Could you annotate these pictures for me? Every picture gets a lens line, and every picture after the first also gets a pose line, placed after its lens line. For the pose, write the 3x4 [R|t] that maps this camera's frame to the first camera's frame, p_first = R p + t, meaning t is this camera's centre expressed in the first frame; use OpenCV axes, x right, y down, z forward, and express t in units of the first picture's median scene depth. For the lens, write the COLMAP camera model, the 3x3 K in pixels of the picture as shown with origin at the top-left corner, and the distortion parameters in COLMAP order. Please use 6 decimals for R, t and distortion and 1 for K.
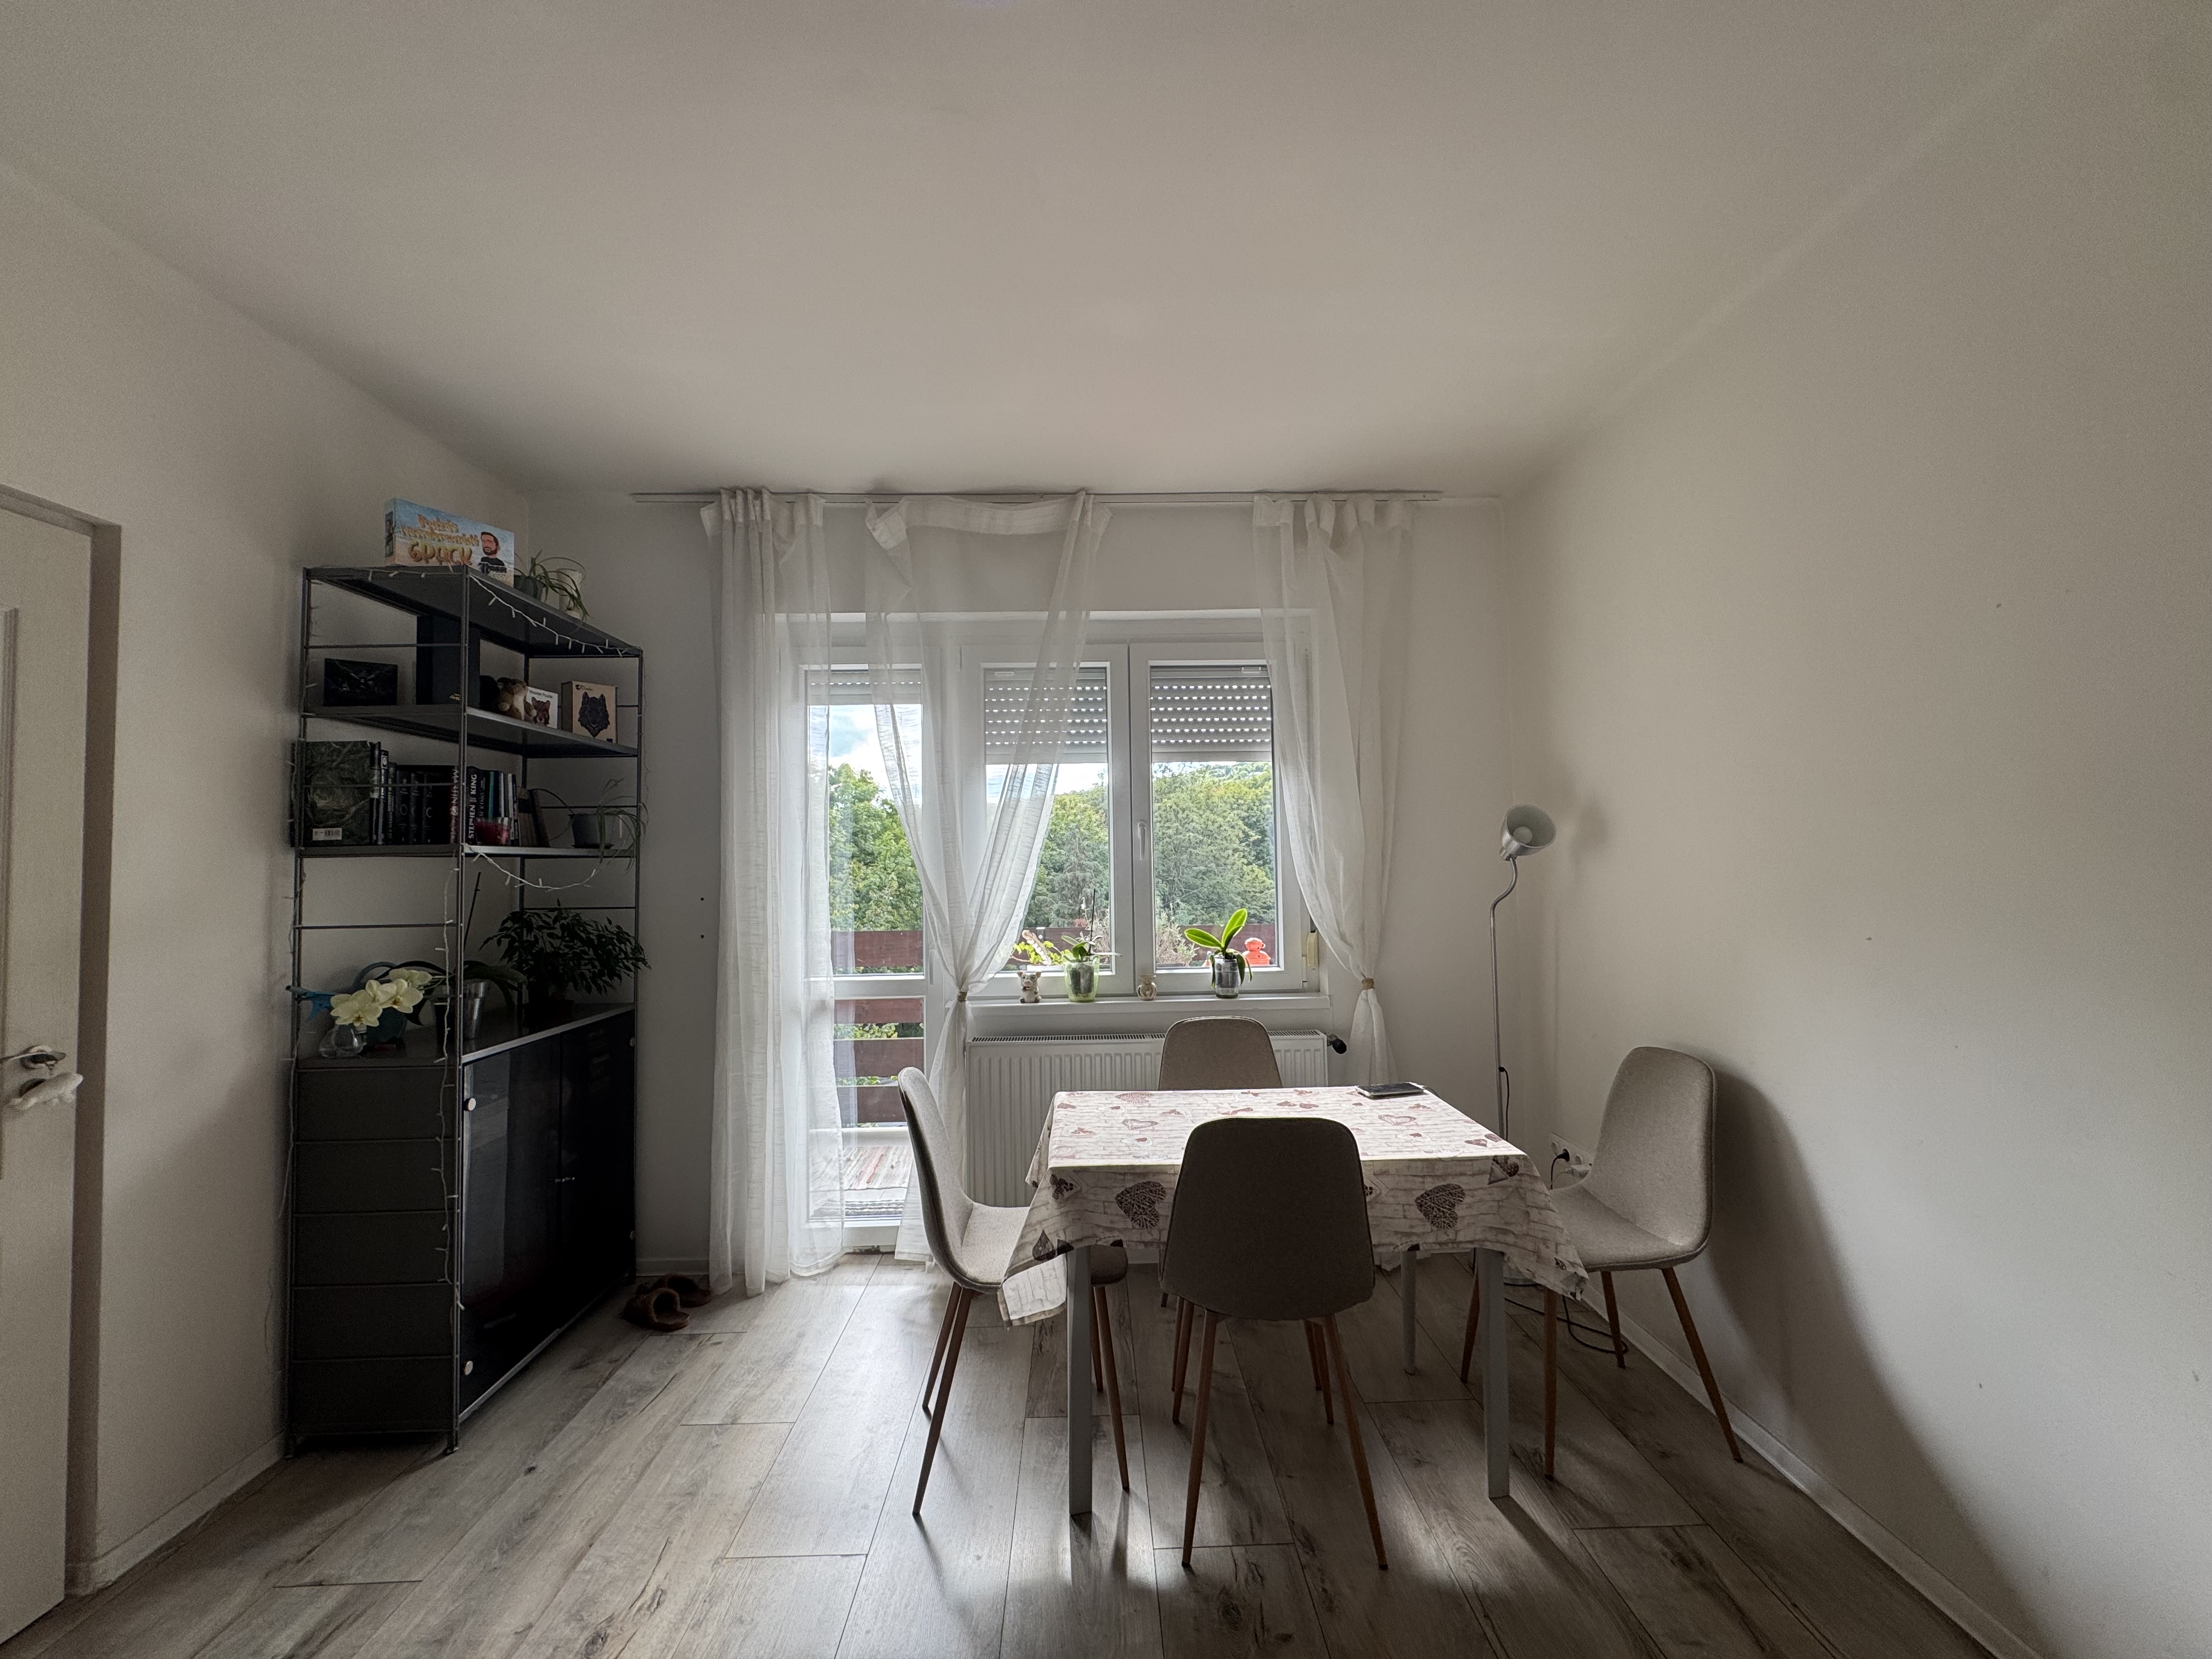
lens RADIAL K [[871.3, 0, 1106.0], [0, 871.3, 829.5], [0, 0, 1]] dist [0.021891, -0.000005]
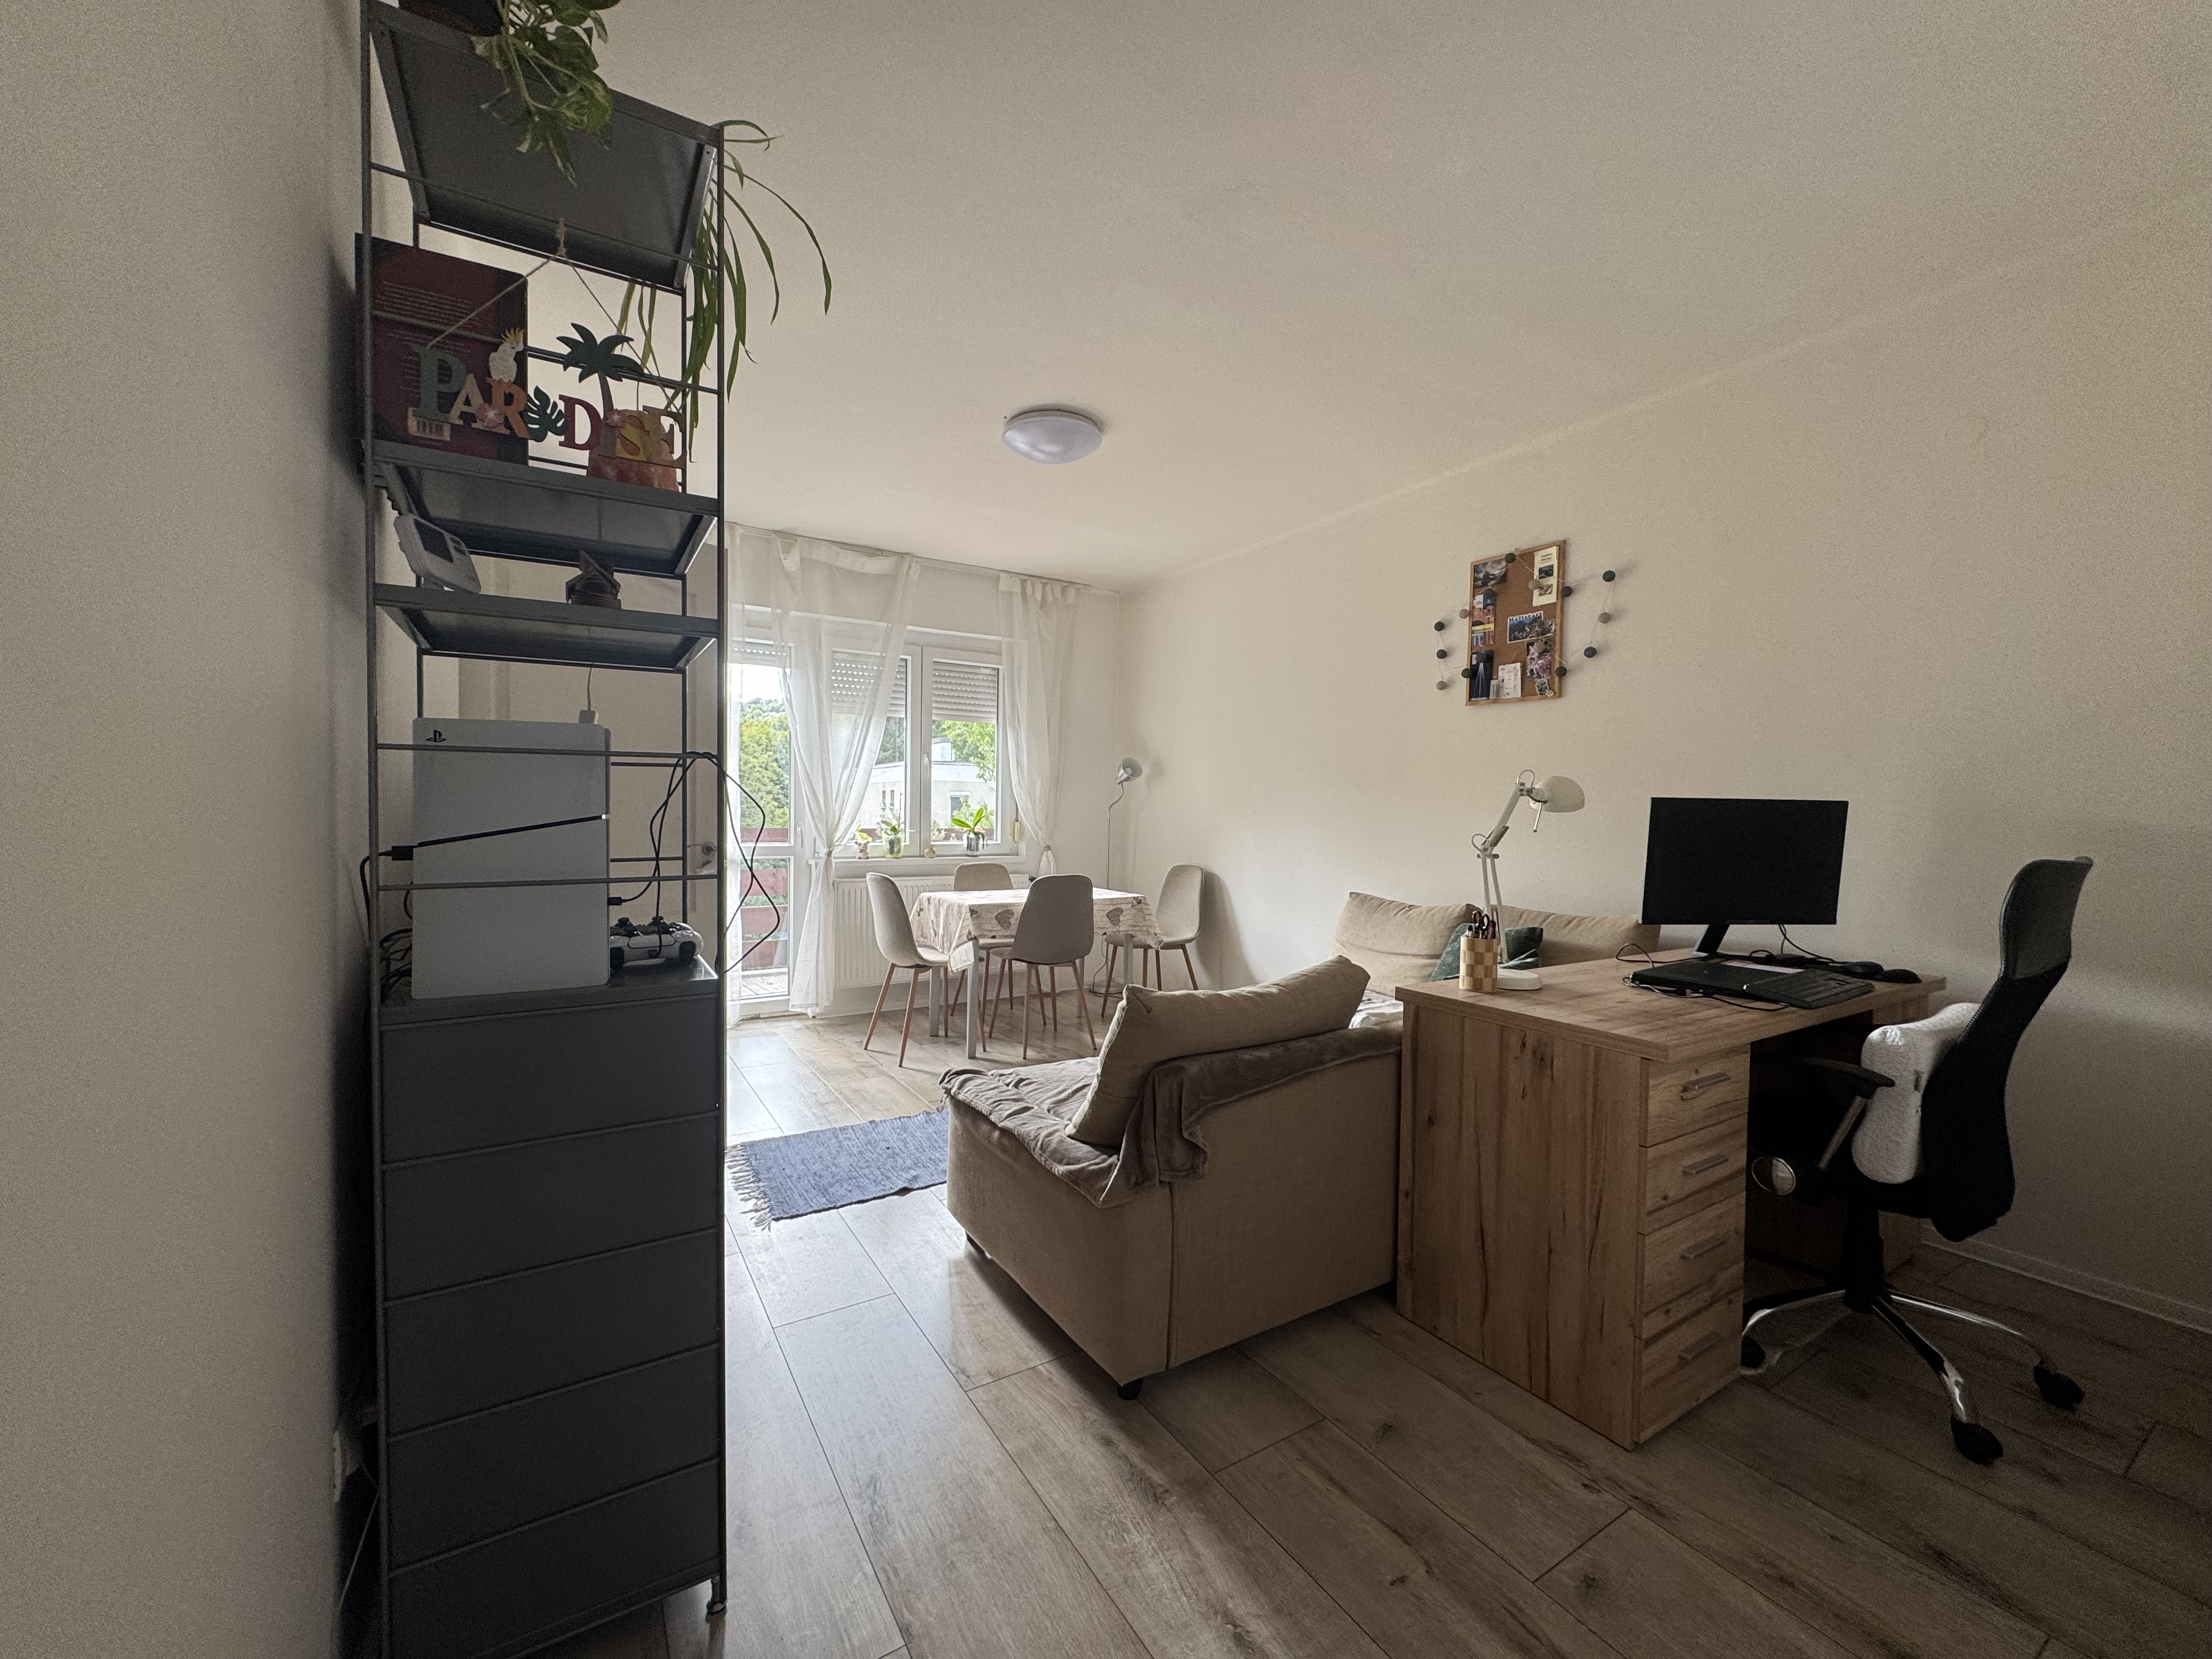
lens RADIAL K [[888.3, 0, 1080.1], [0, 888.3, 827.1], [0, 0, 1]] dist [-0.000569, 0.000095]
pose [[0.869443, 0.018667, 0.493681, -0.574562], [-0.047462, 0.997820, 0.045857, 0.041734], [-0.491749, -0.063301, 0.868433, -0.674451]]
